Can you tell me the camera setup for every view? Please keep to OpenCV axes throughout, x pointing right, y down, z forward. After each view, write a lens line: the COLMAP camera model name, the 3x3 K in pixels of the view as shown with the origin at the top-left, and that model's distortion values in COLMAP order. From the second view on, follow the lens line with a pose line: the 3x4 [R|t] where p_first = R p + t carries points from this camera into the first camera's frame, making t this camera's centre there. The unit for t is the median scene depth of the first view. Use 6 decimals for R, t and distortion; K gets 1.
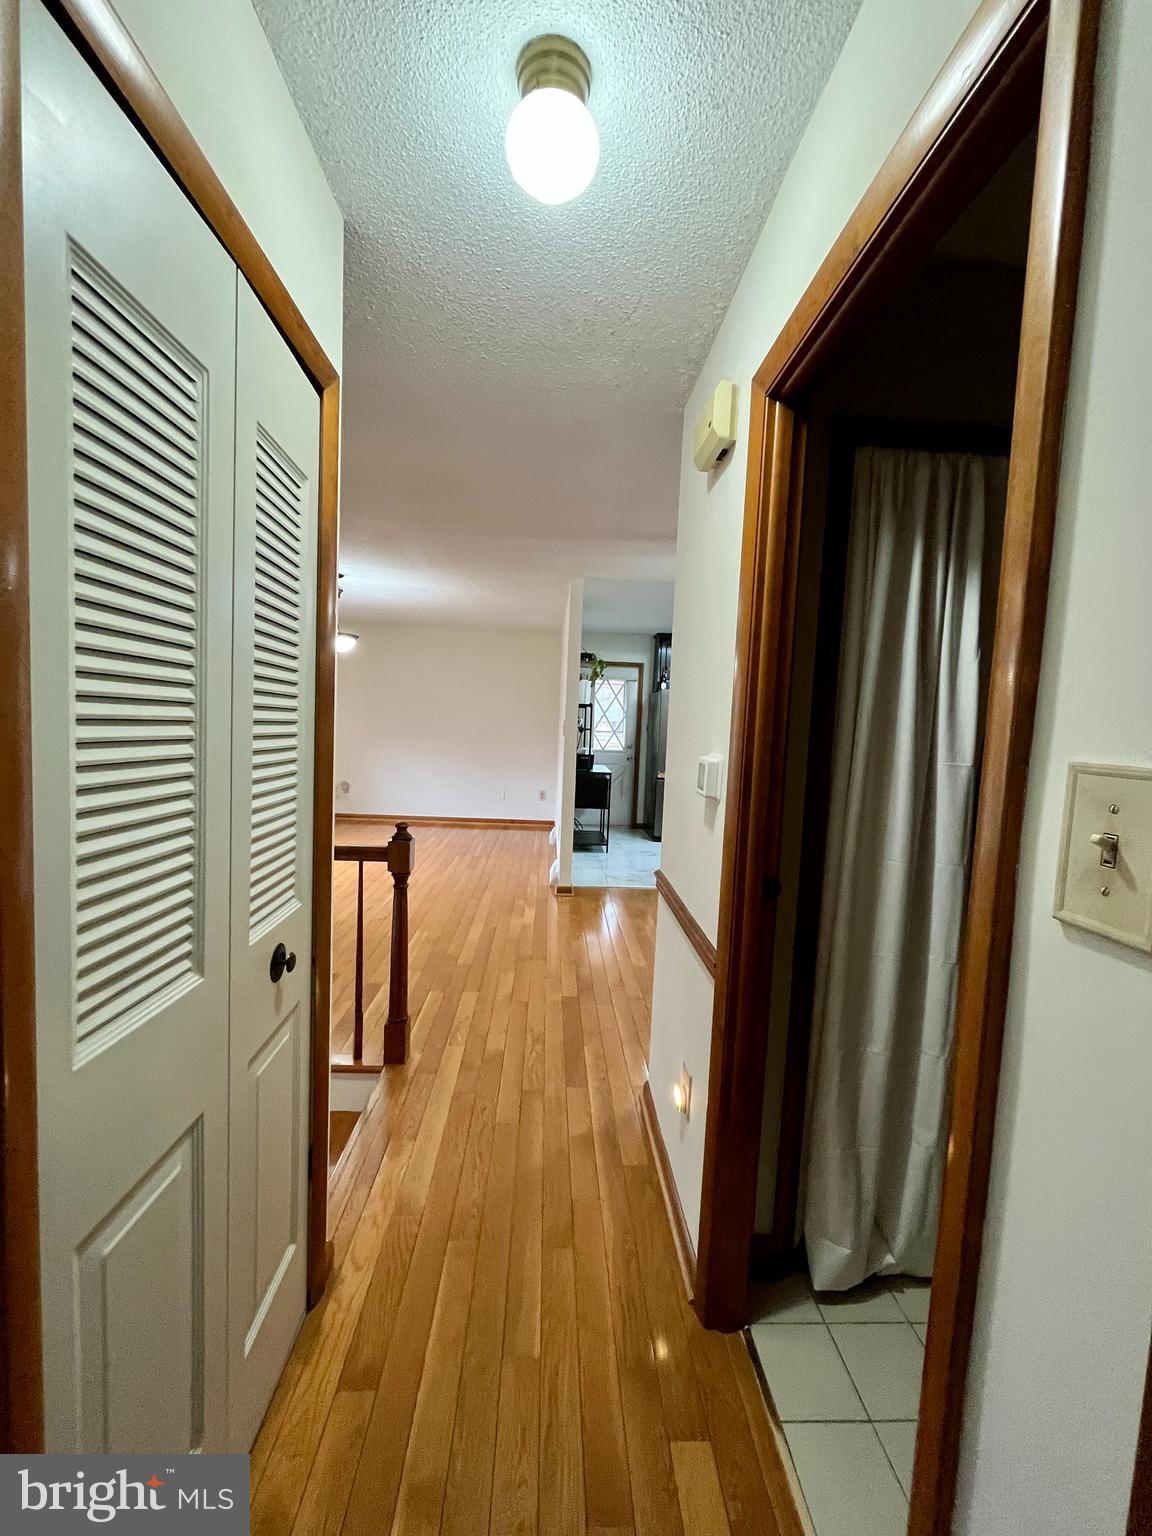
lens RADIAL K [[616.0, 0, 579.6], [0, 616.0, 762.8], [0, 0, 1]] dist [-0.008141, -0.000144]
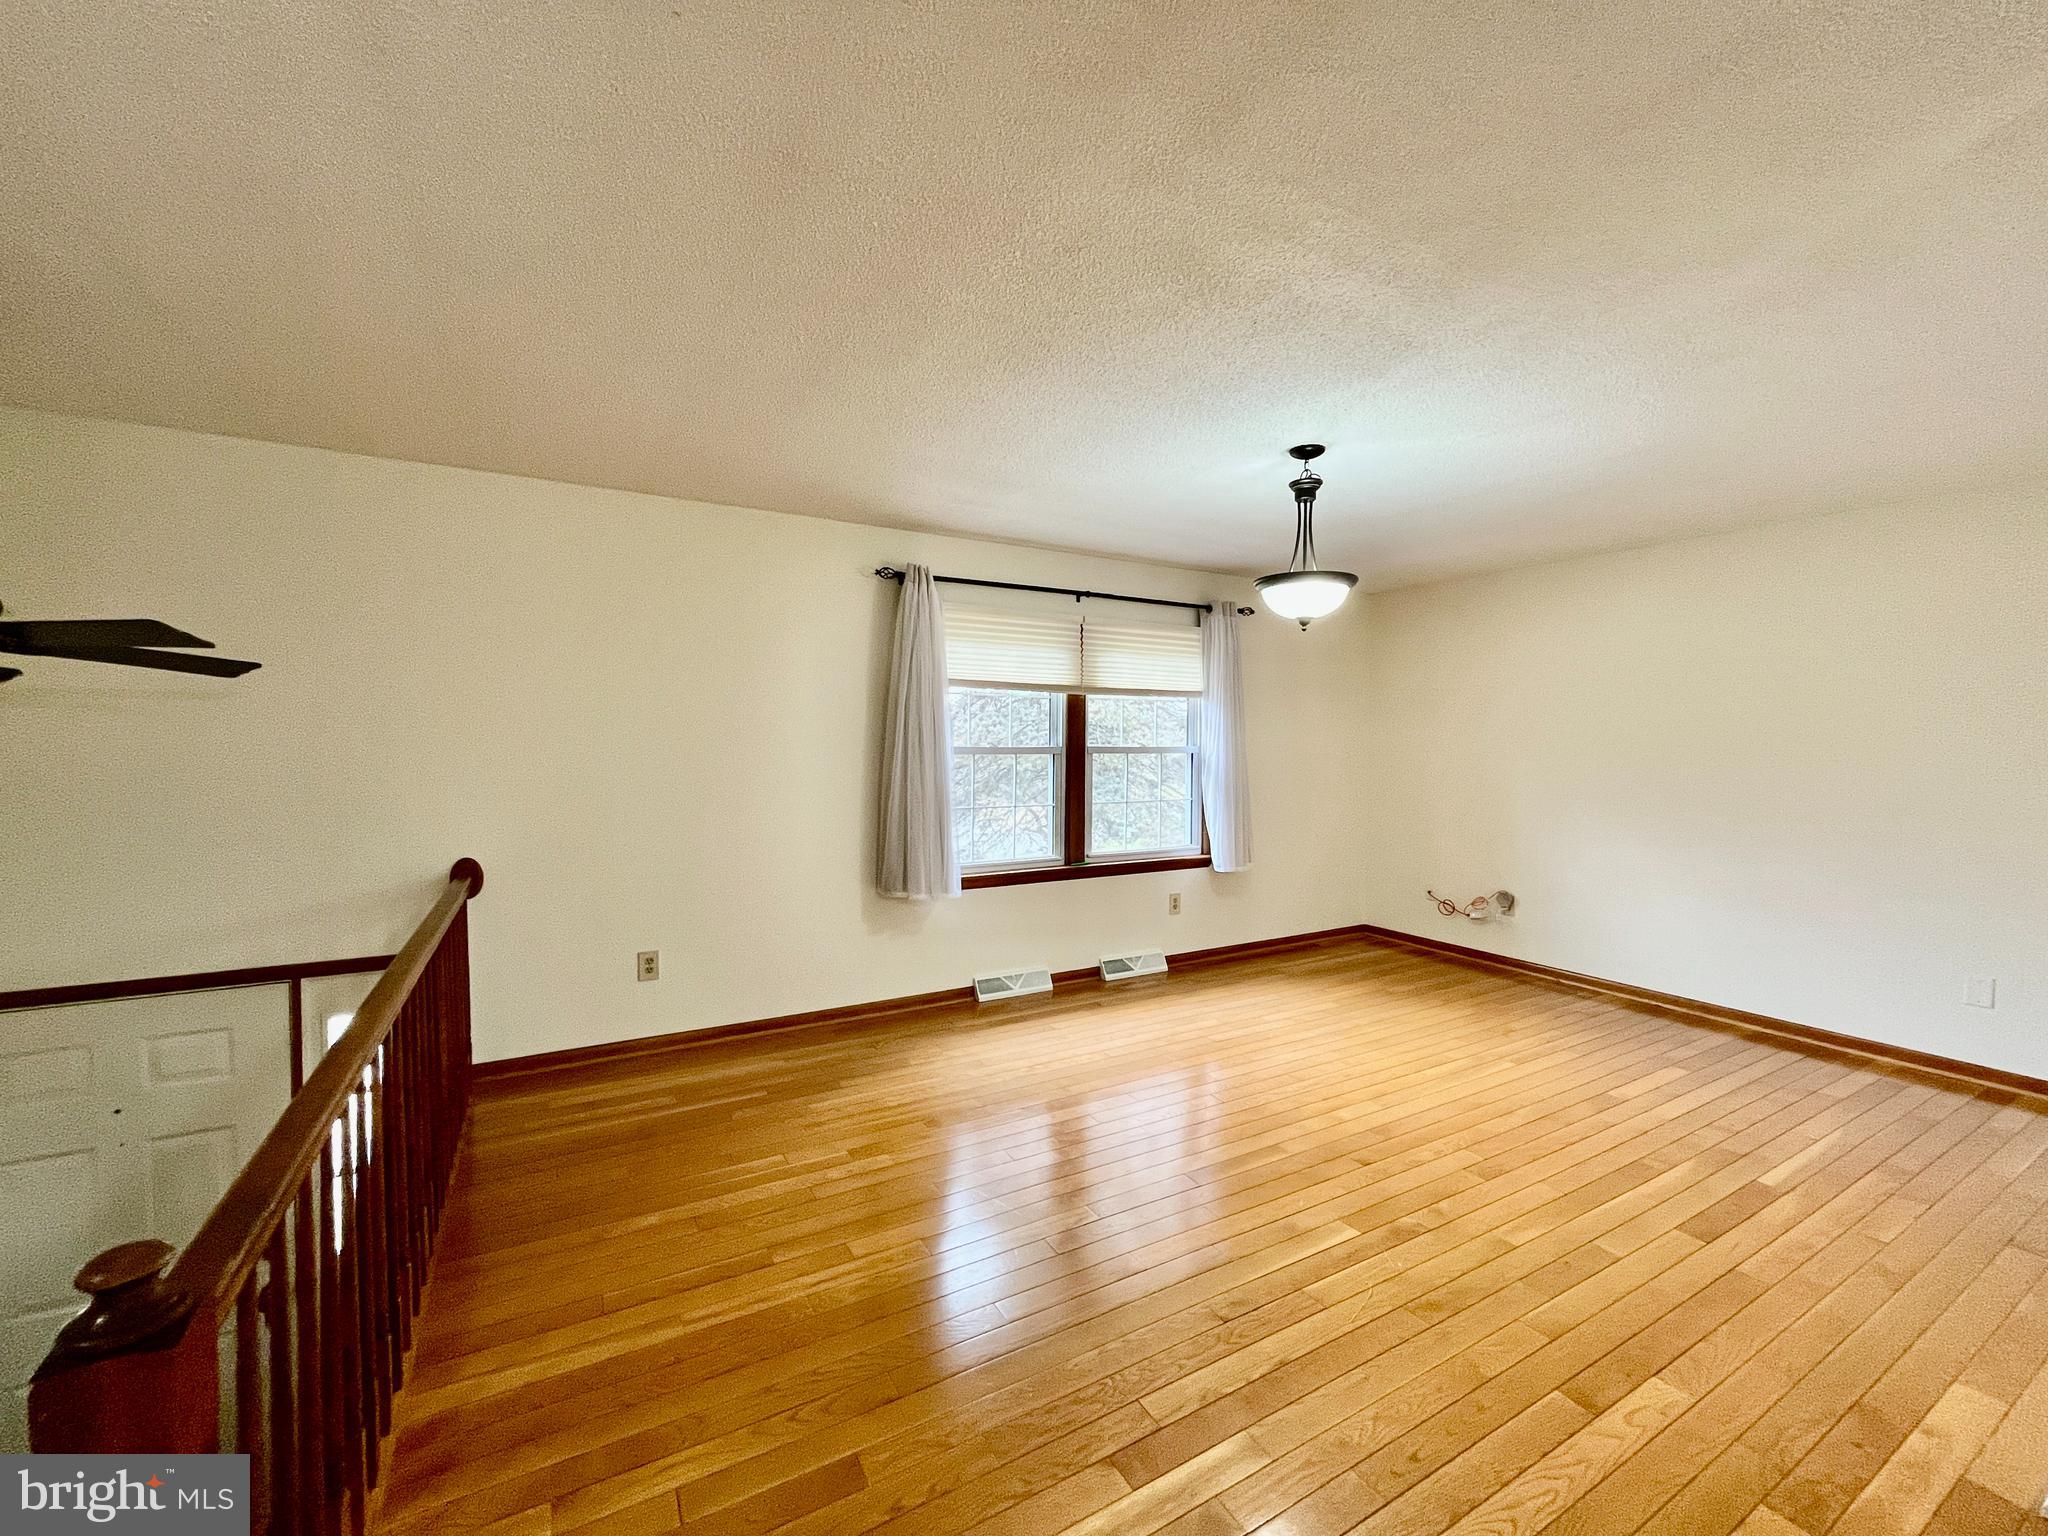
lens RADIAL K [[821.3, 0, 1024.5], [0, 821.3, 761.6], [0, 0, 1]] dist [-0.008141, -0.000144]
pose [[0.449232, -0.020688, -0.893176, 0.034776], [-0.048798, 0.997671, -0.047652, -0.024087], [0.892082, 0.064992, 0.447176, 0.357894]]
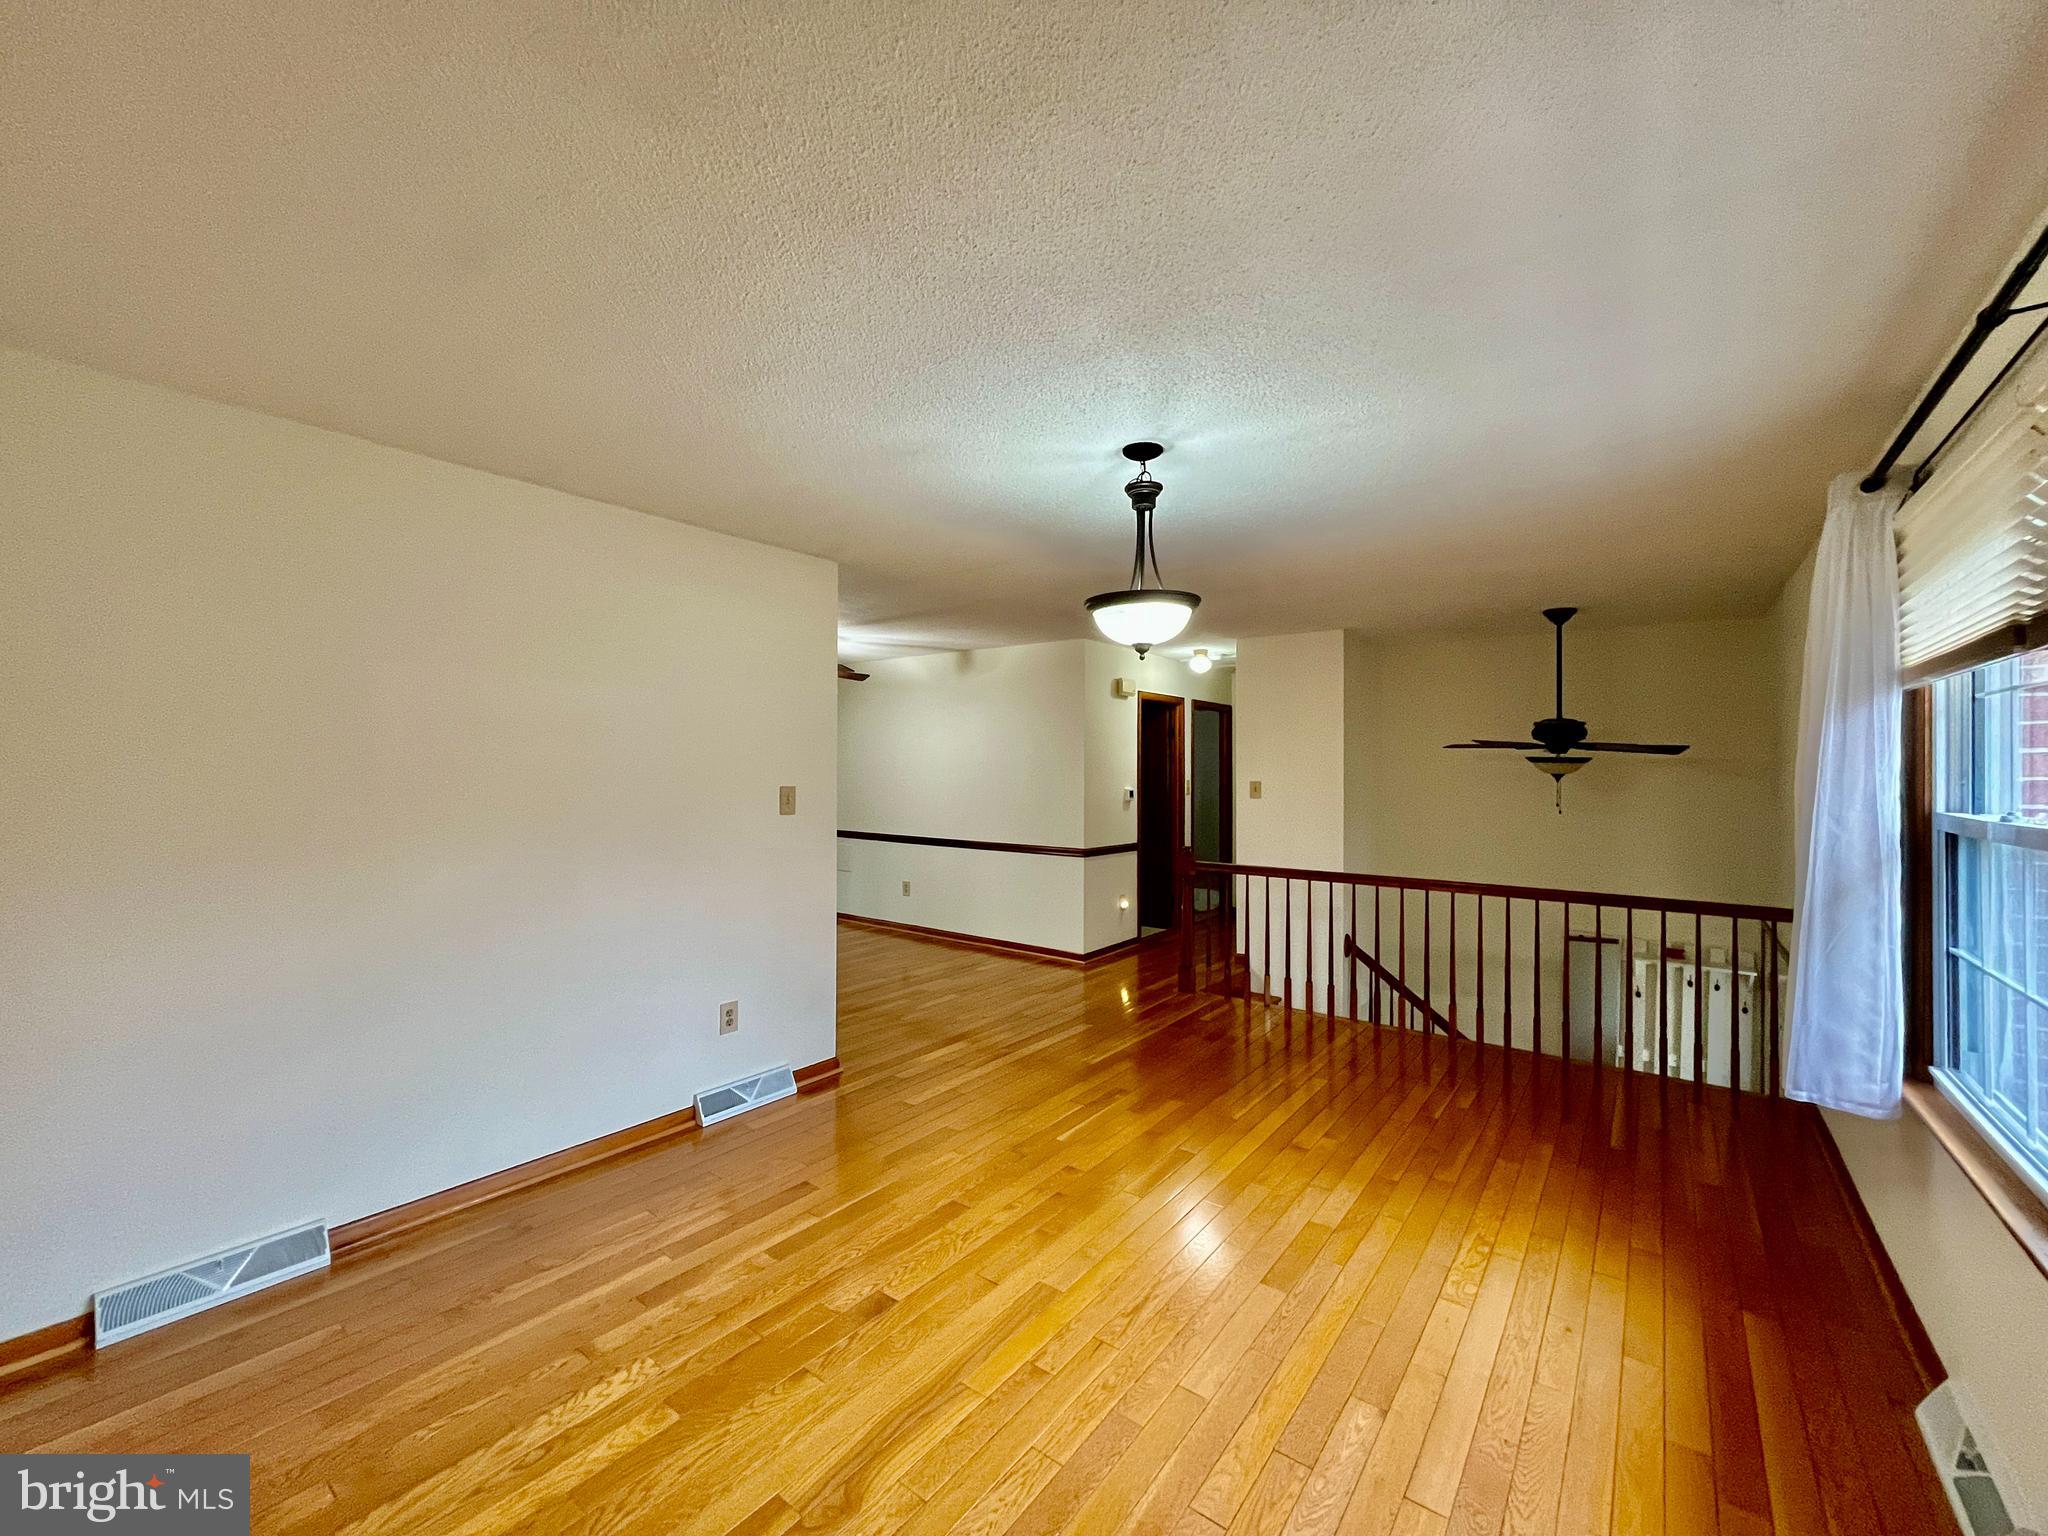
lens RADIAL K [[815.3, 0, 1024.0], [0, 815.3, 768.0], [0, 0, 1]] dist [-0.005959, 0.000007]
pose [[-0.758054, -0.047996, 0.650423, -0.444185], [0.003856, 0.996941, 0.078060, -0.094978], [-0.652180, 0.061682, -0.755550, 0.944005]]
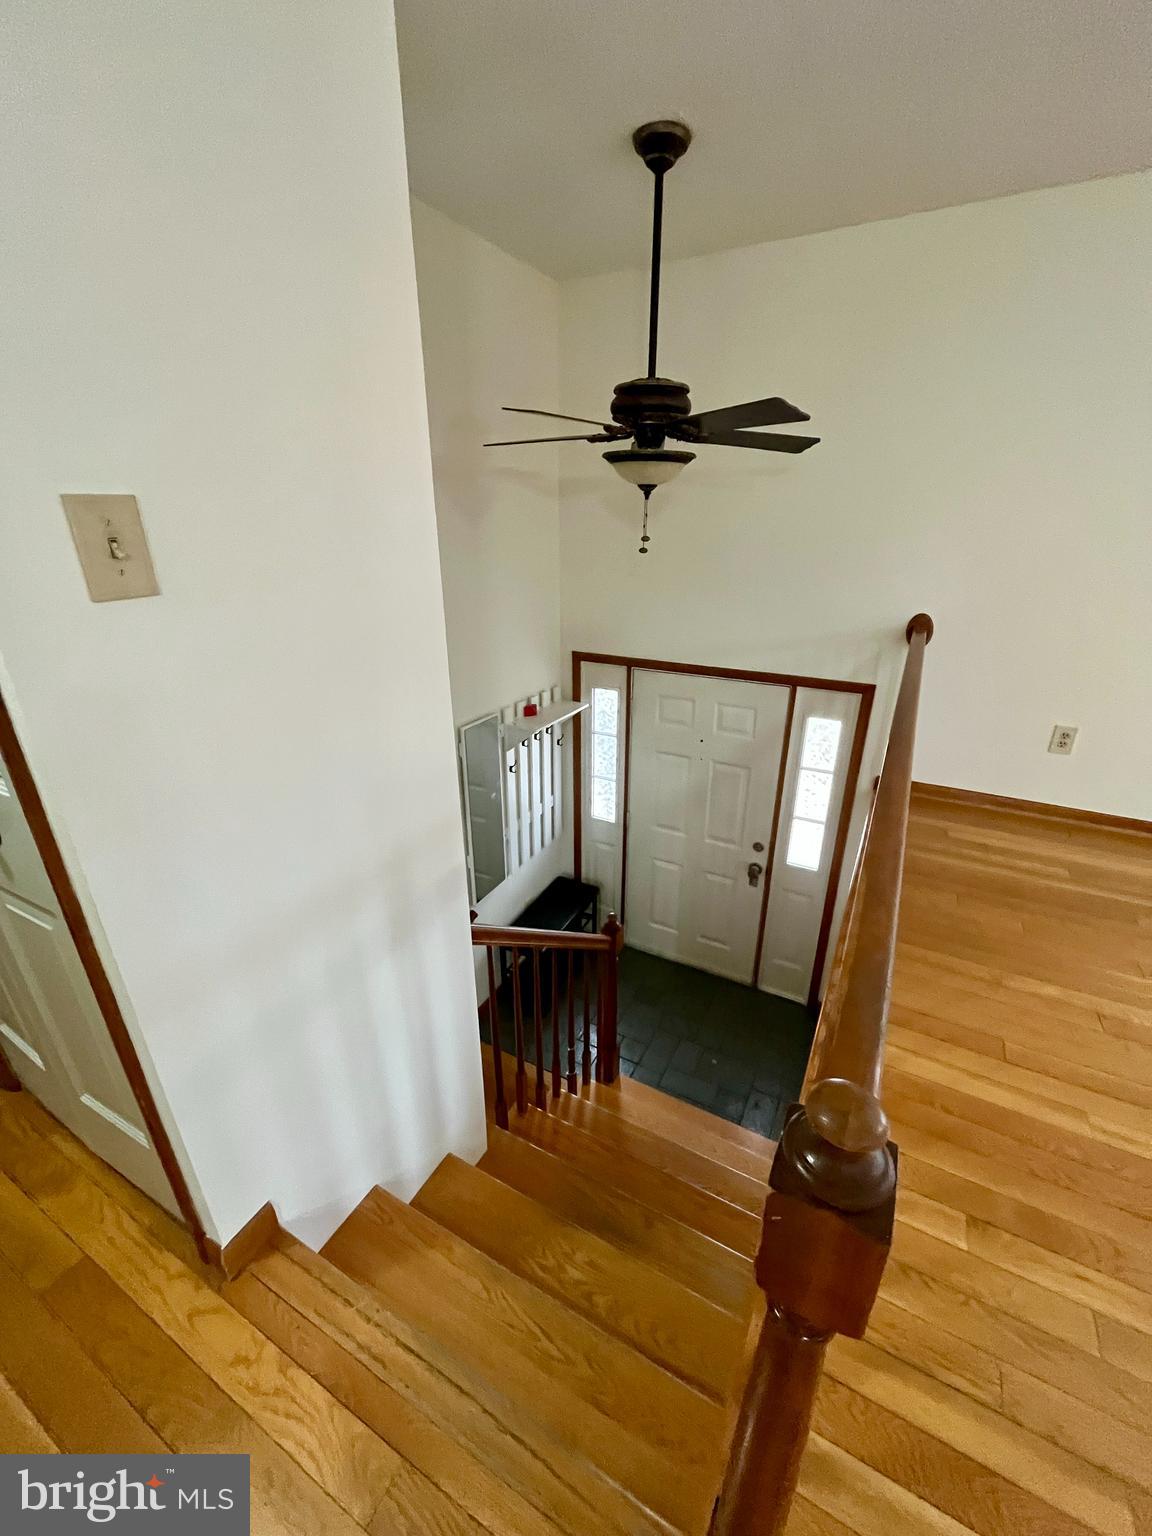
lens RADIAL K [[611.5, 0, 576.0], [0, 611.5, 768.0], [0, 0, 1]] dist [-0.005959, 0.000007]
pose [[-0.521728, 0.293822, -0.800918, -0.041032], [-0.077982, 0.918463, 0.387742, -0.021455], [0.849540, 0.264753, -0.456275, 0.306362]]
